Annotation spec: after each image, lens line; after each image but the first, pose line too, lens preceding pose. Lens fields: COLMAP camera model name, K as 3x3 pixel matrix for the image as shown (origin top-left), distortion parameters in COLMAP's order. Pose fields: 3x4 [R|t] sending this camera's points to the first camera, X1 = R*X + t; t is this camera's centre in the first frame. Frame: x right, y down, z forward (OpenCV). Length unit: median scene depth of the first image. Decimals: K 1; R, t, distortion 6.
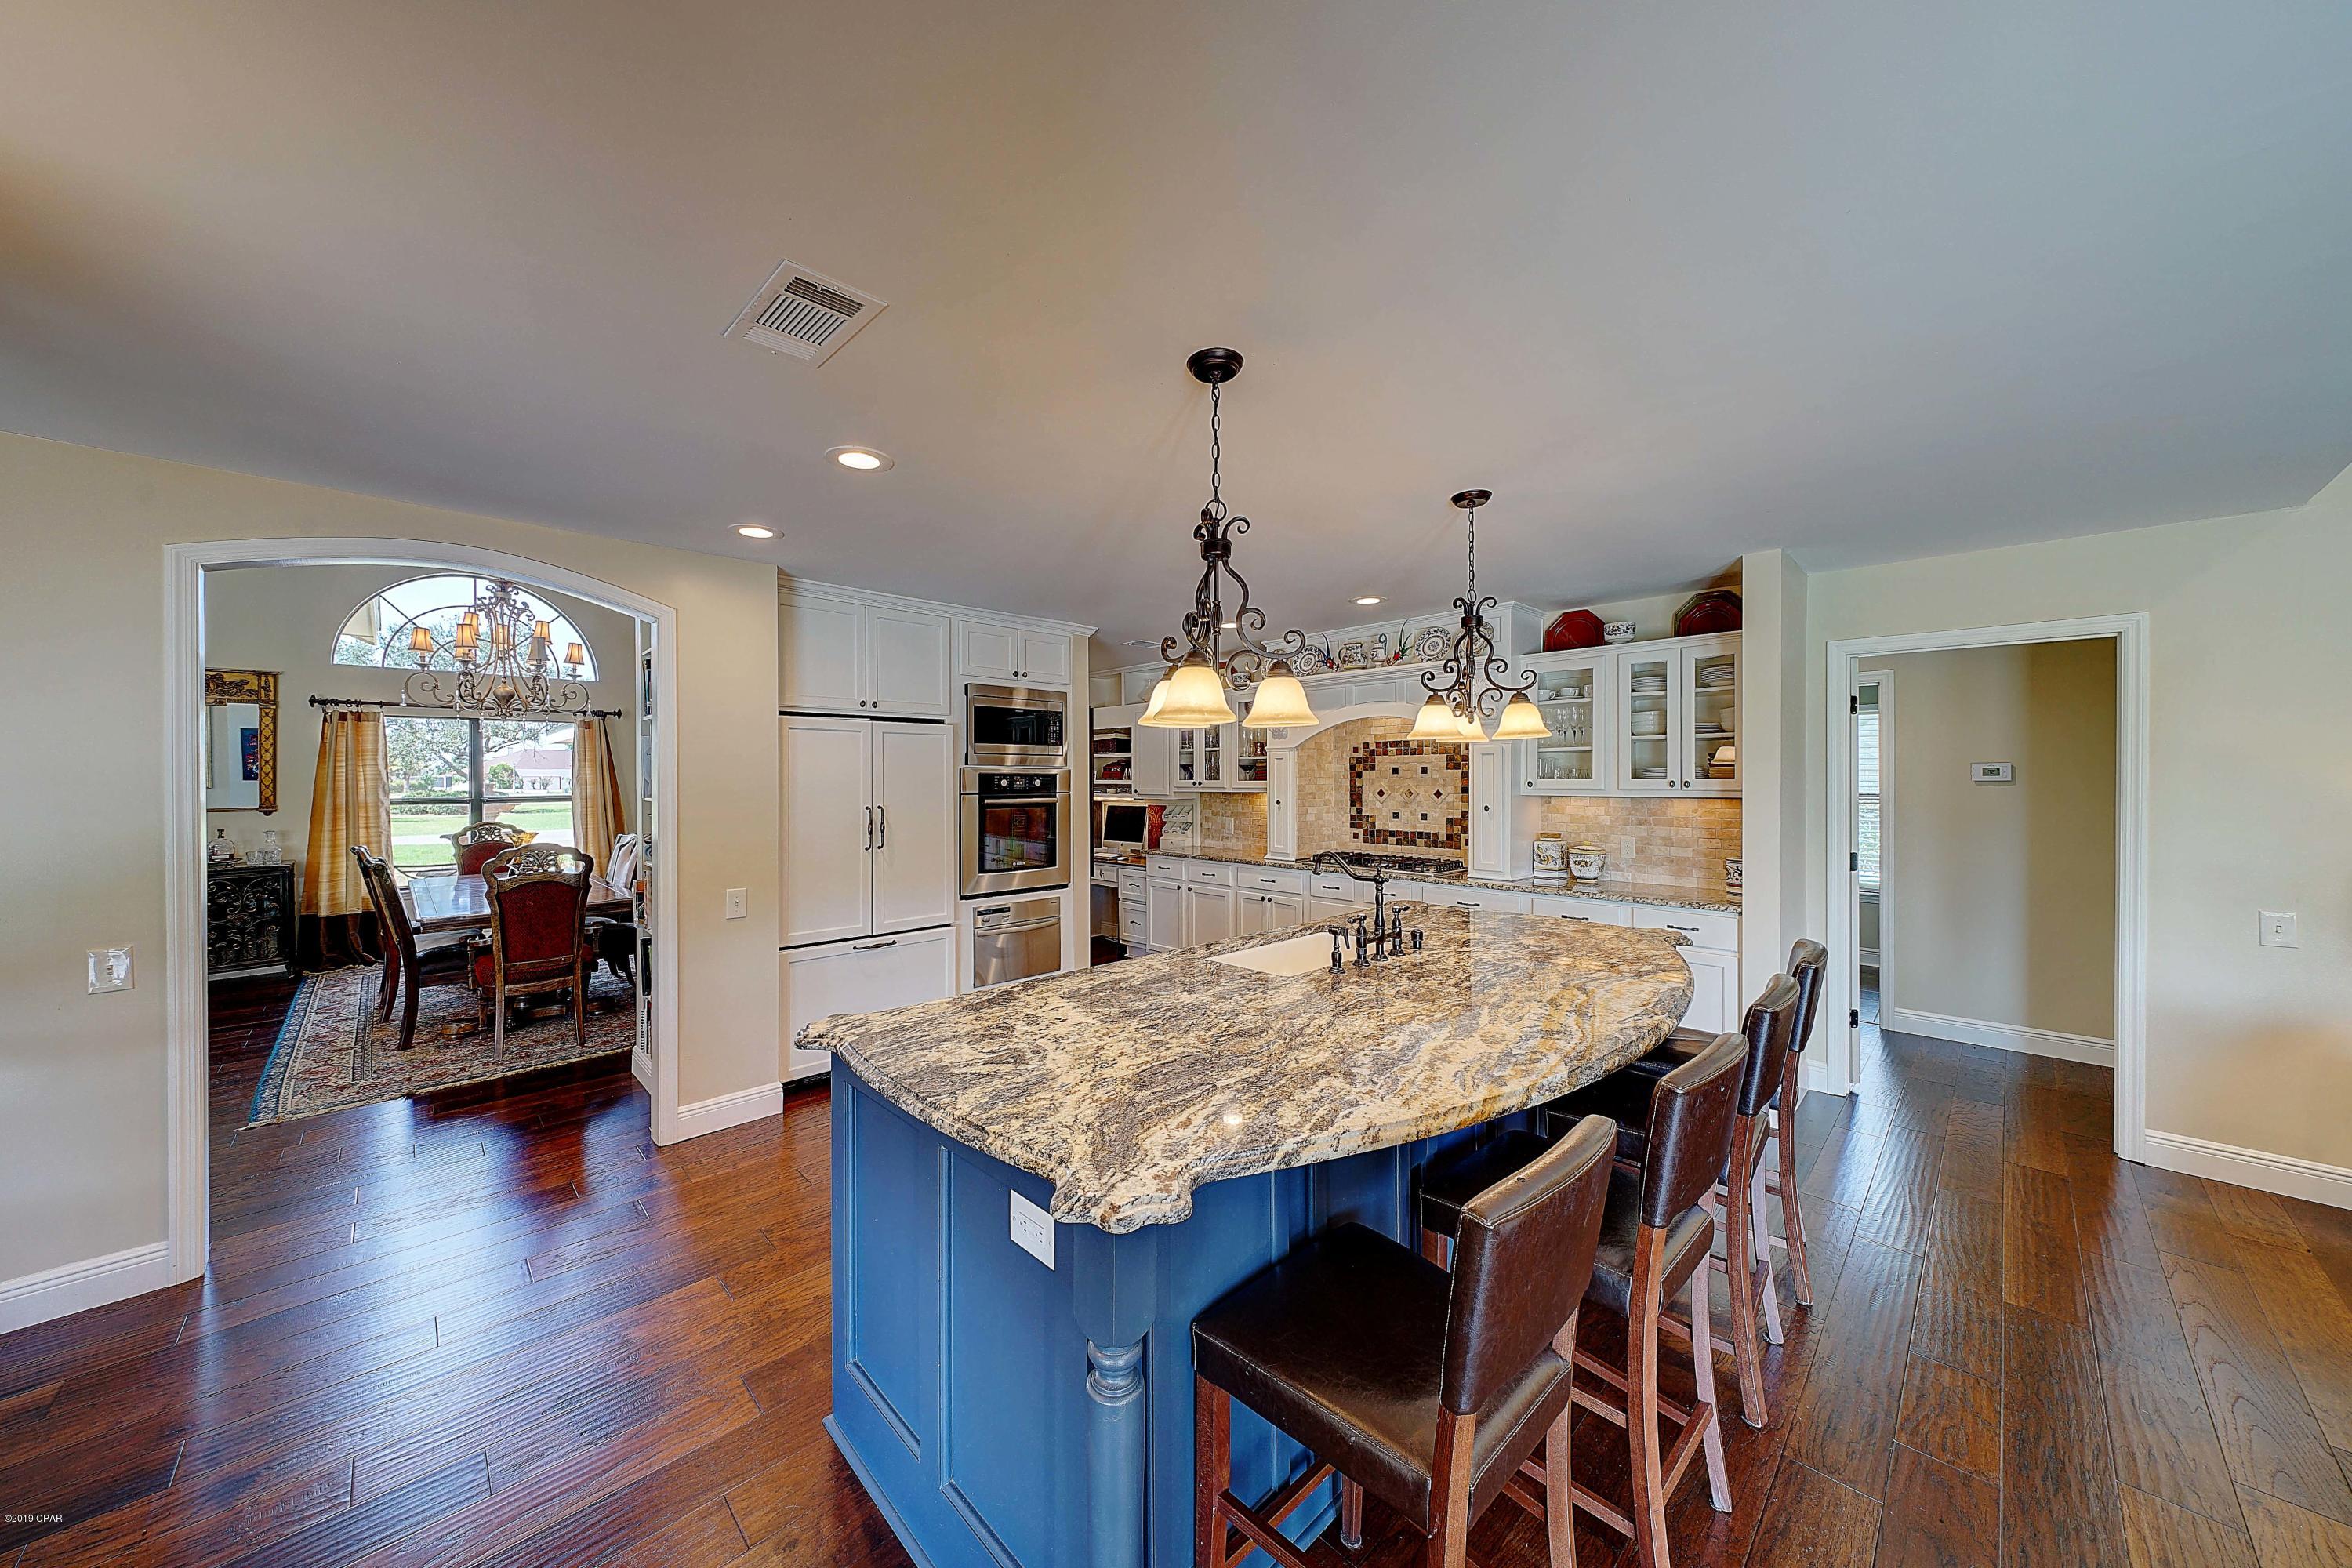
lens RADIAL K [[811.0, 0, 1150.7], [0, 811.0, 802.5], [0, 0, 1]] dist [0.000826, 0.000026]
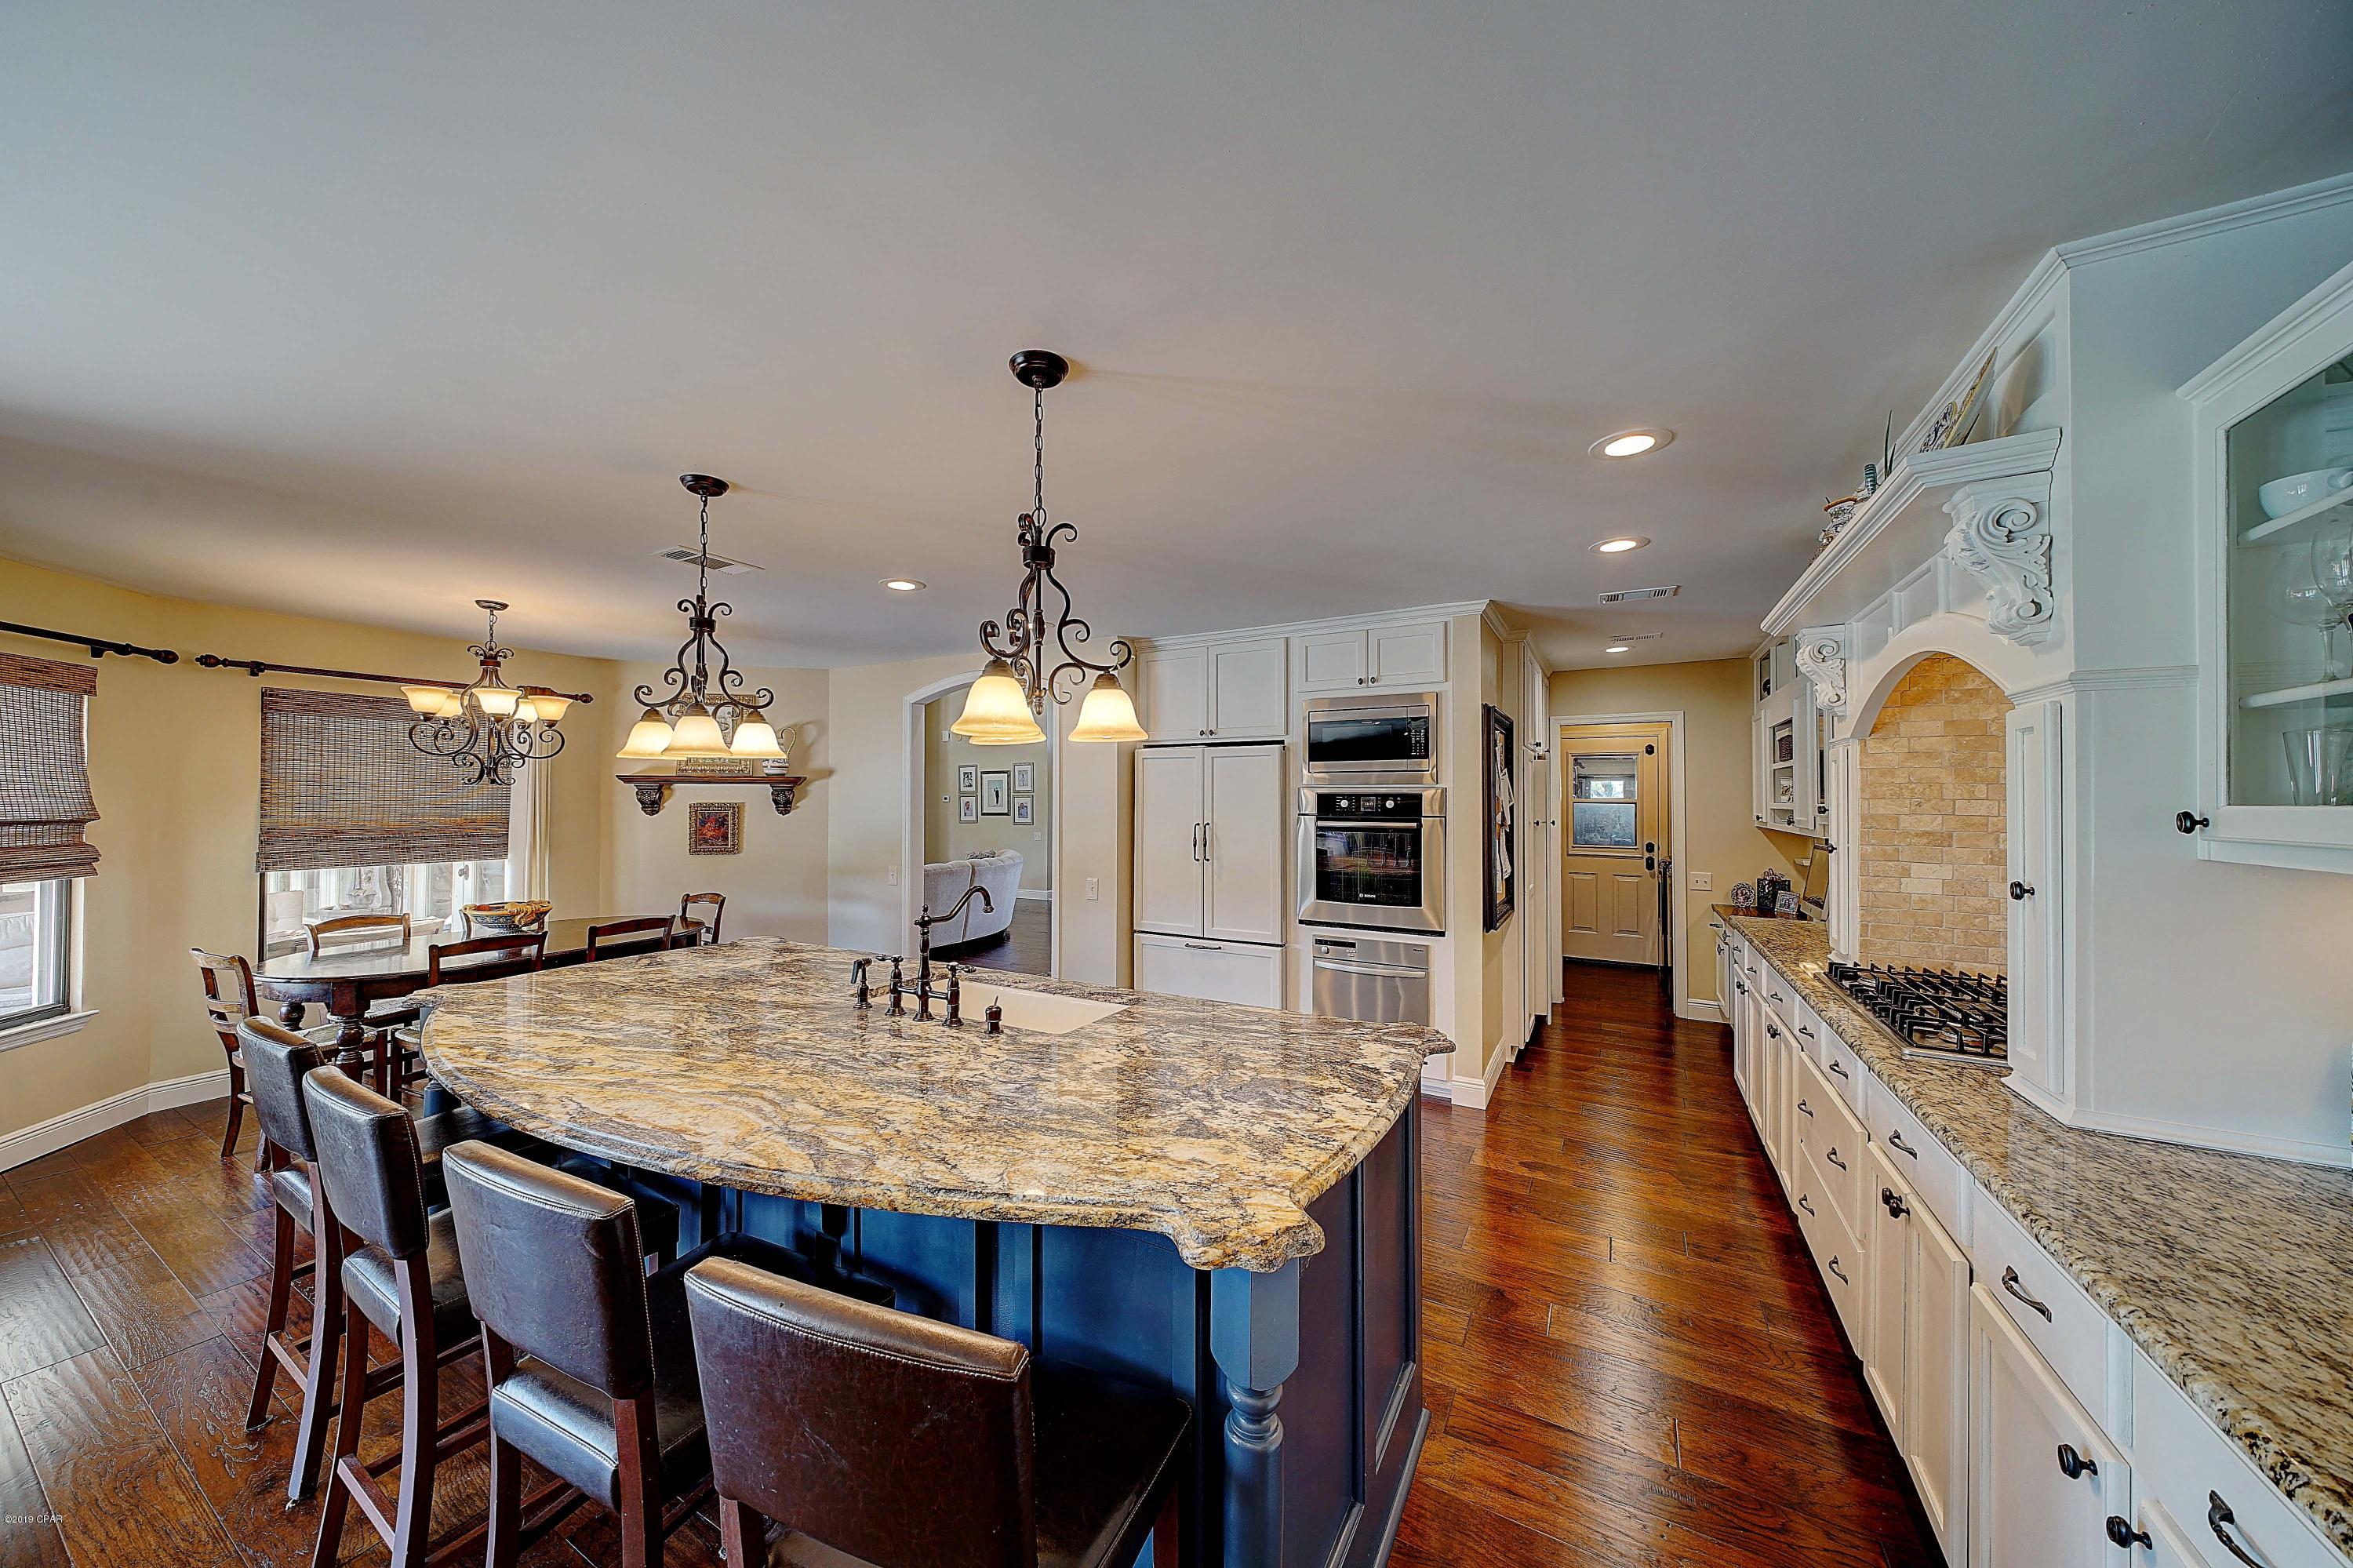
lens RADIAL K [[806.6, 0, 1157.2], [0, 806.6, 784.0], [0, 0, 1]] dist [0.001469, 0.000029]
pose [[0.296557, -0.009642, -0.954966, 0.652944], [-0.031055, 0.999323, -0.019734, -0.023230], [0.954510, 0.035509, 0.296057, 0.553367]]
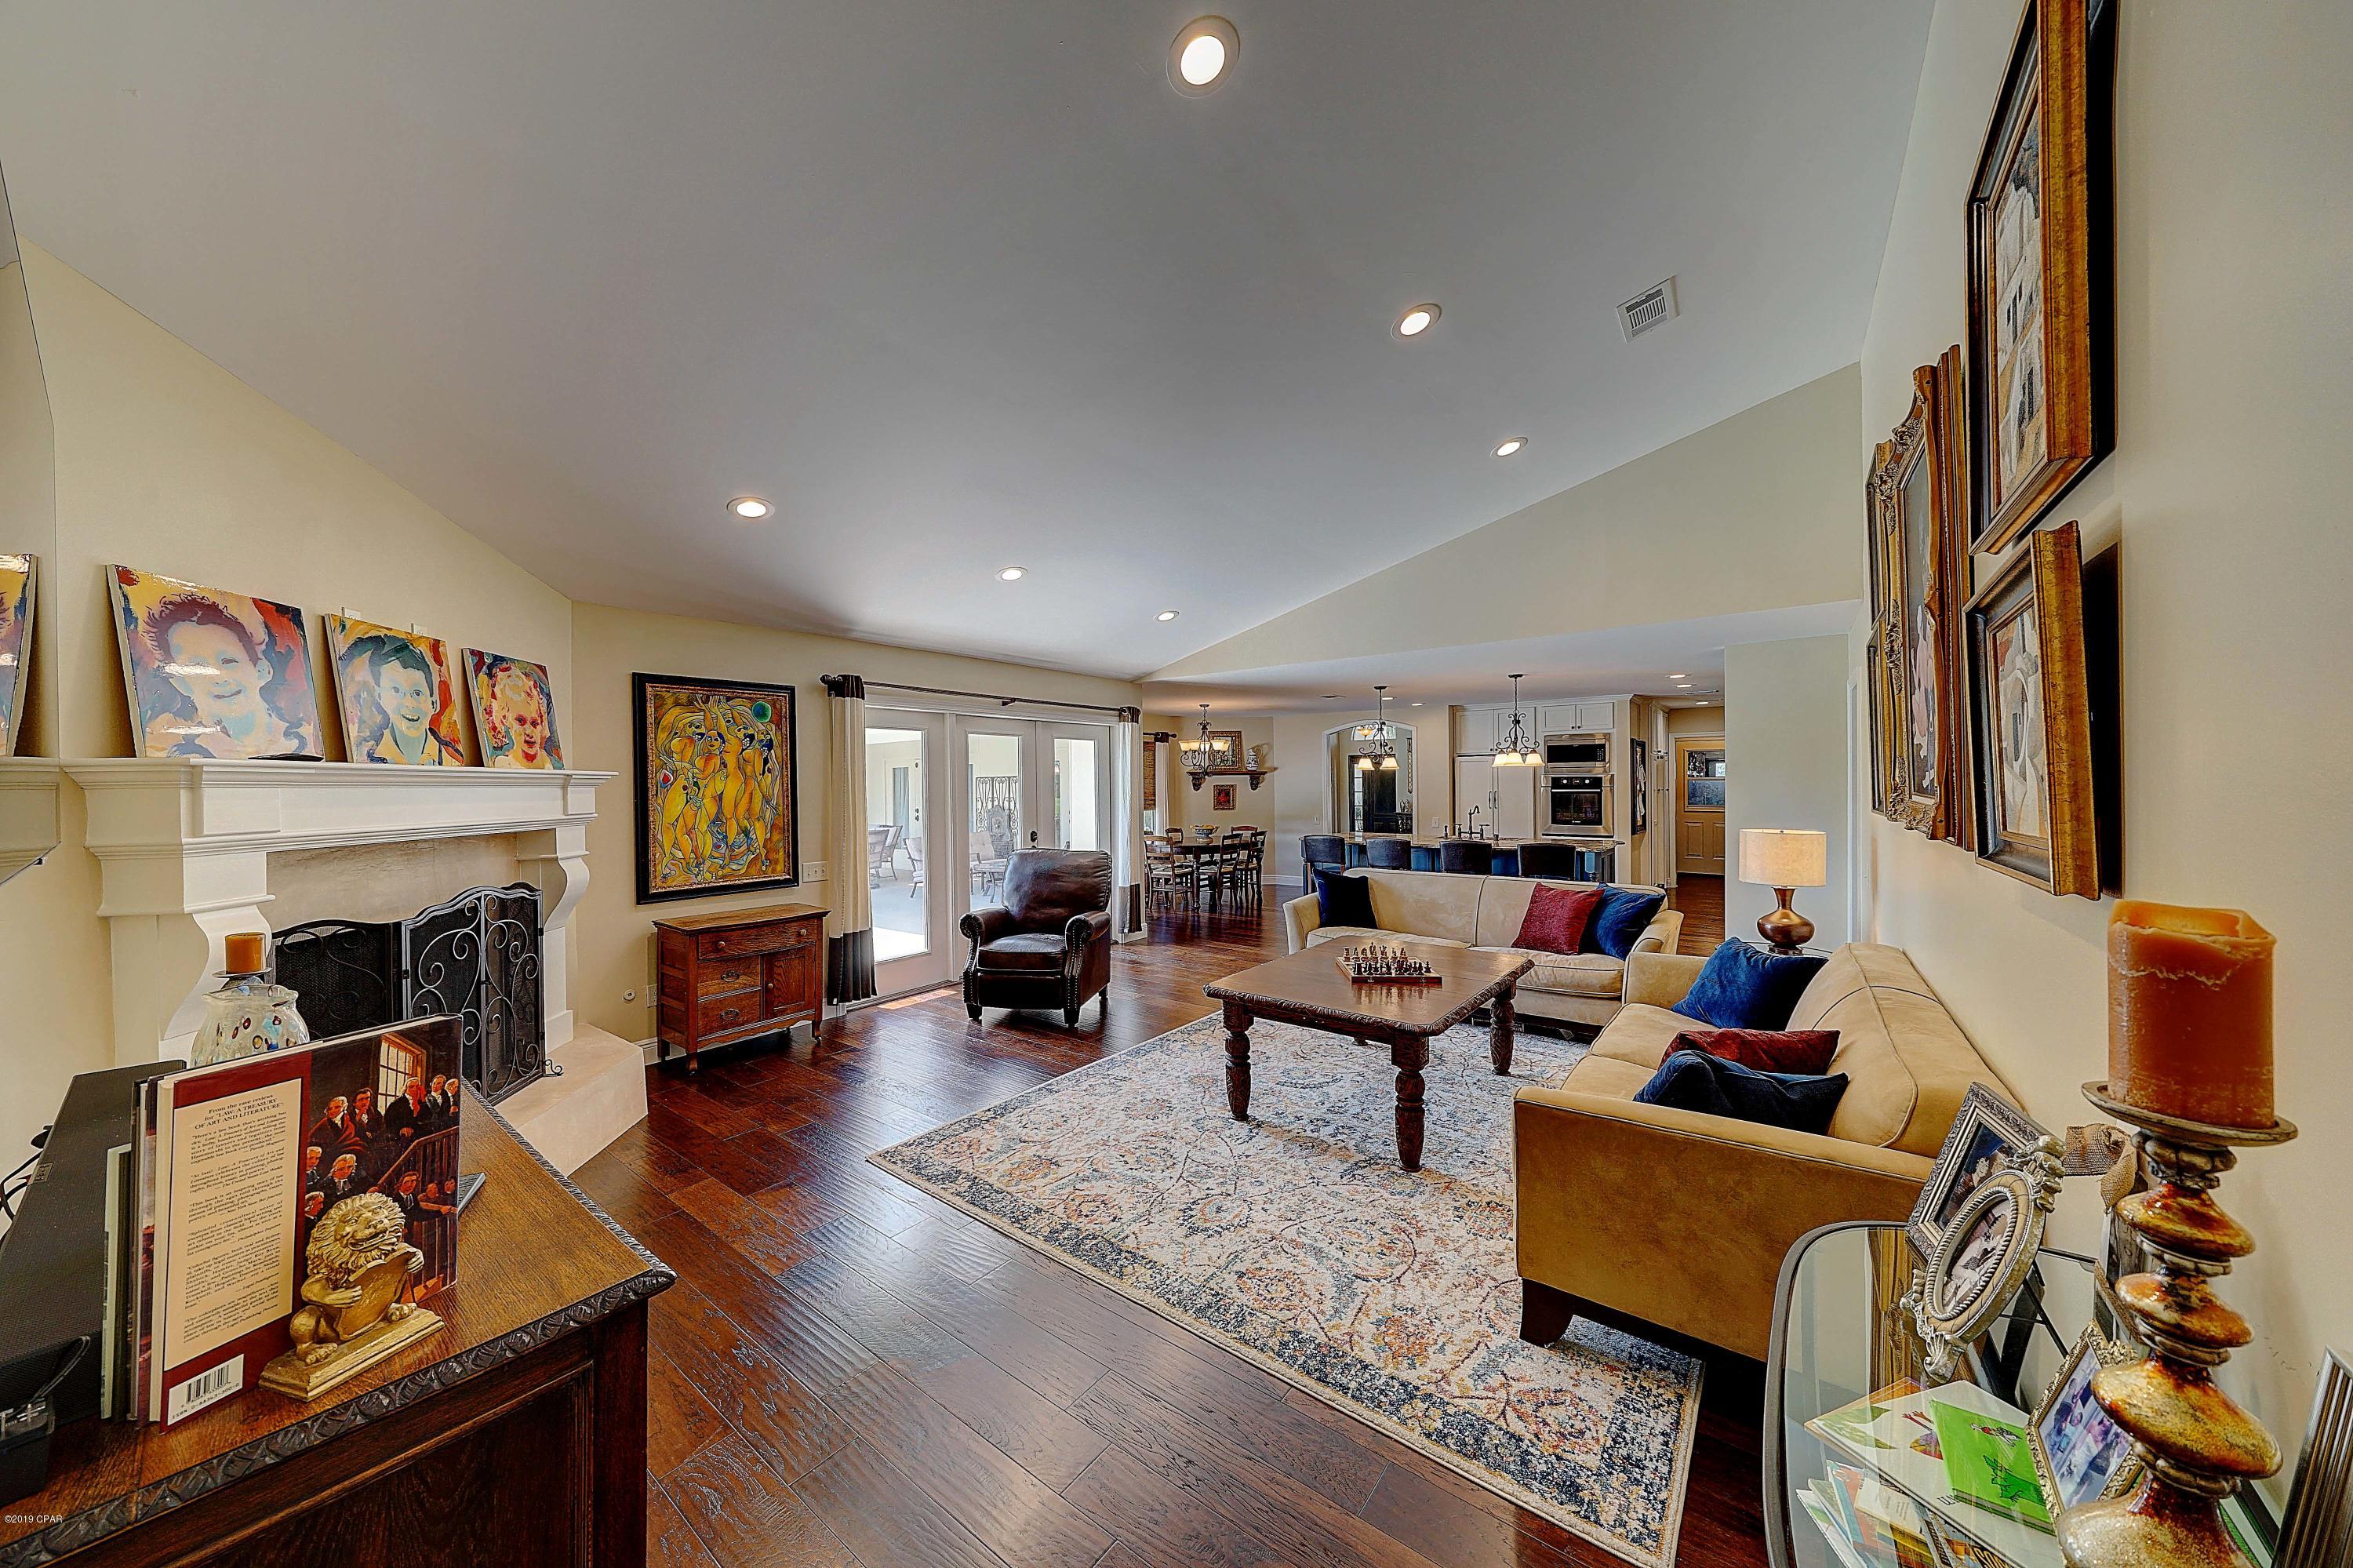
lens RADIAL K [[791.7, 0, 1153.5], [0, 791.7, 785.3], [0, 0, 1]] dist [-0.000432, -0.000297]
pose [[0.150507, 0.003299, -0.988603, 1.735535], [-0.023769, 0.999717, -0.000282, 0.011685], [0.988323, 0.023540, 0.150543, -0.358368]]
